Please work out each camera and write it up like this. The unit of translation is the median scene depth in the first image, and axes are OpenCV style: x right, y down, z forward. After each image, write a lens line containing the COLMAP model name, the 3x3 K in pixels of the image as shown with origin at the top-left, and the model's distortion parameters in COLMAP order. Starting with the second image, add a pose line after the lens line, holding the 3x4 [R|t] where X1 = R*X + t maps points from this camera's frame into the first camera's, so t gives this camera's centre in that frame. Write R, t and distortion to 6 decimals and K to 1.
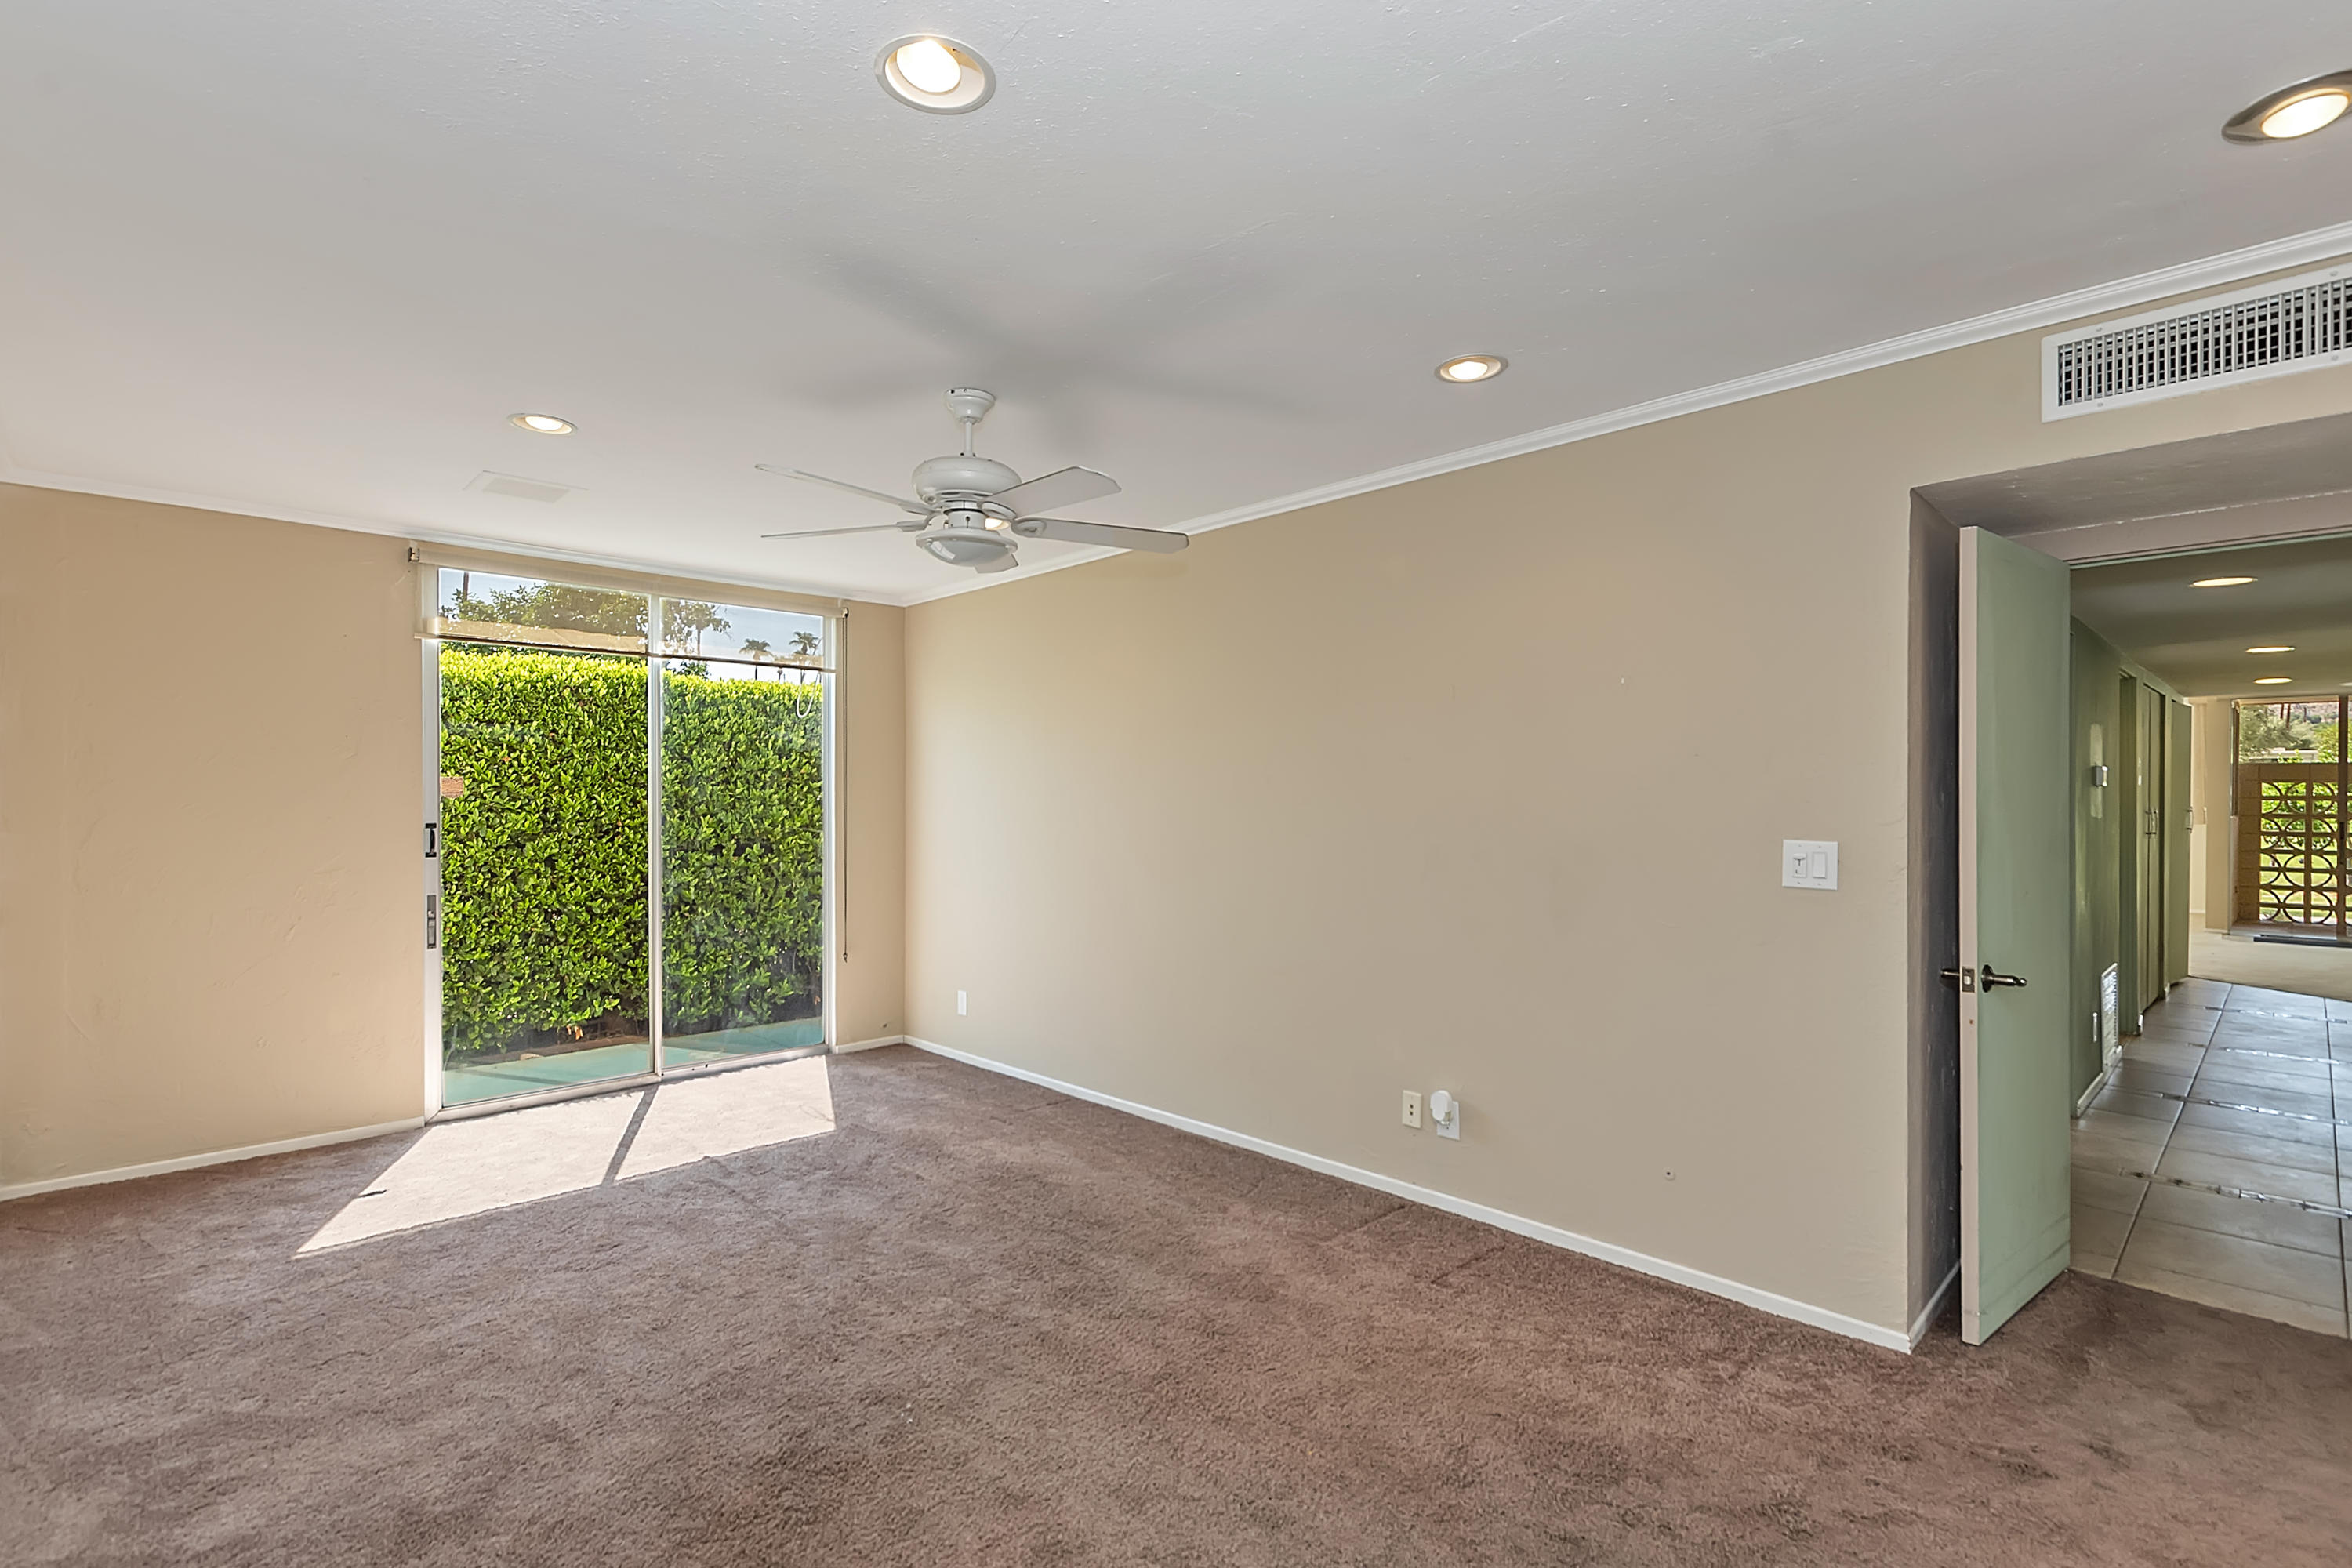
lens RADIAL K [[1064.9, 0, 1173.2], [0, 1064.9, 800.8], [0, 0, 1]] dist [0.014488, -0.000255]
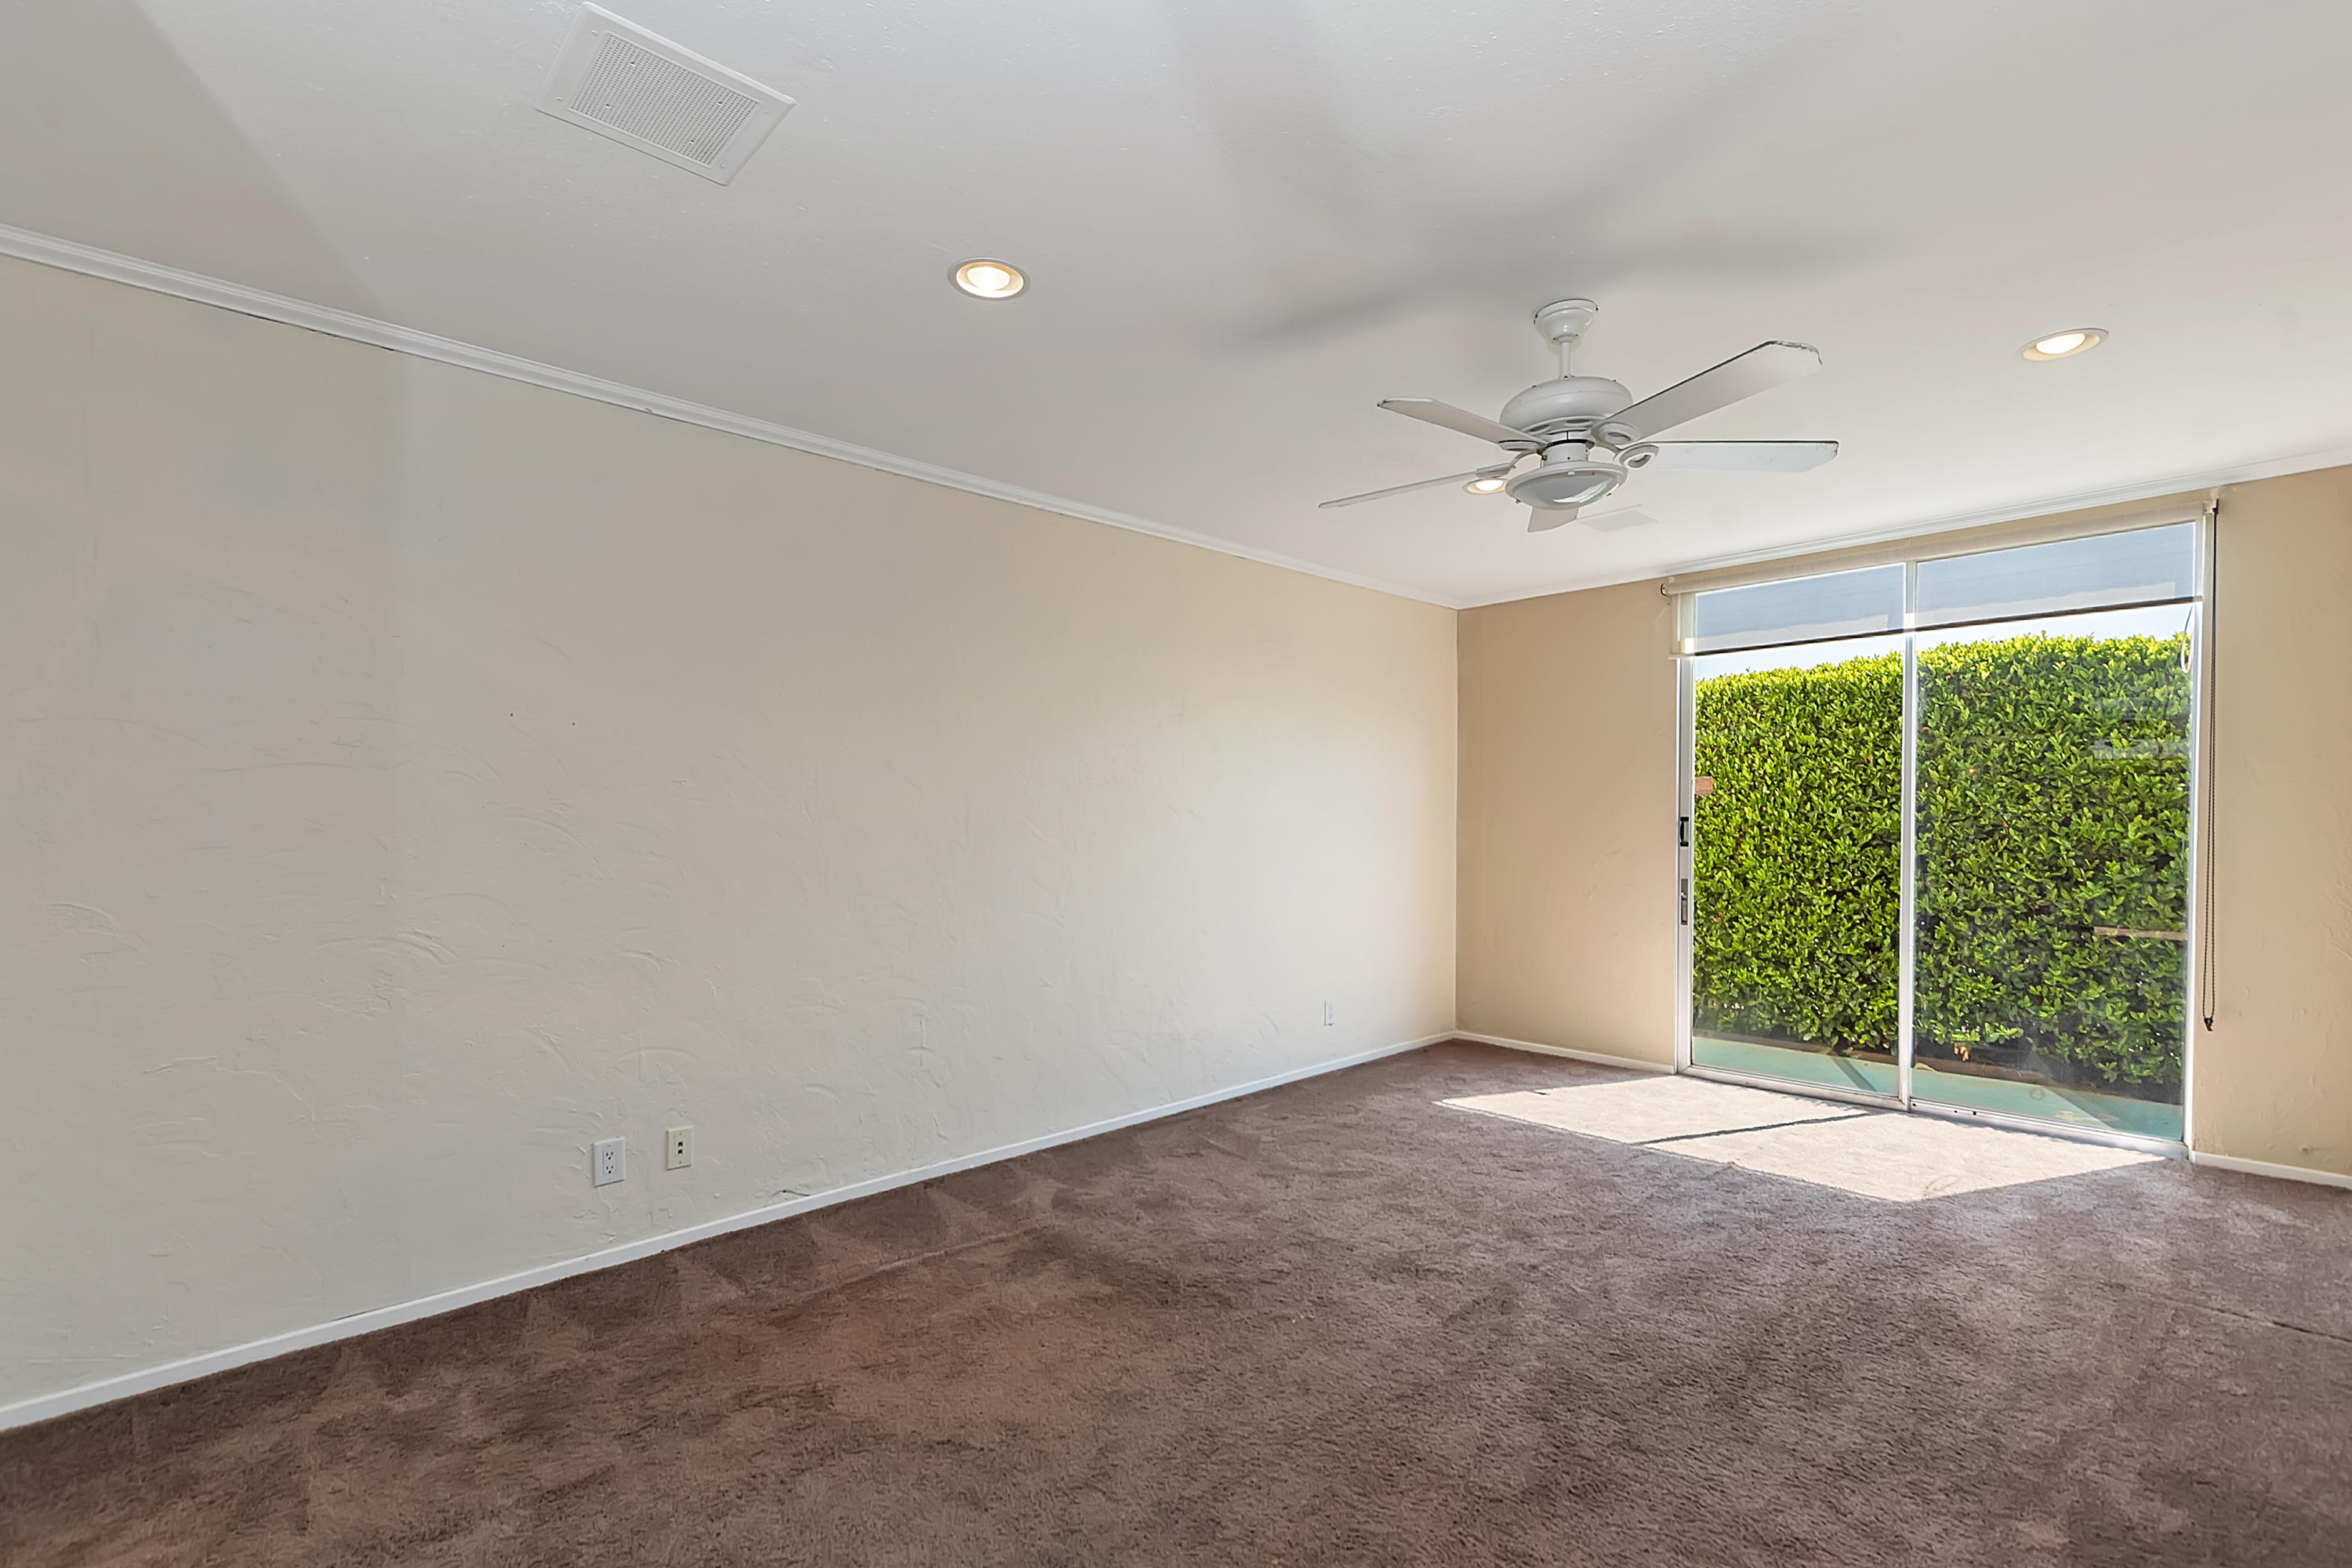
lens RADIAL K [[1052.3, 0, 1179.1], [0, 1052.3, 825.8], [0, 0, 1]] dist [0.011067, -0.000071]
pose [[0.013161, 0.007833, -0.999883, 0.422144], [0.003438, 0.999963, 0.007879, 0.017398], [0.999907, -0.003541, 0.013134, 0.410988]]
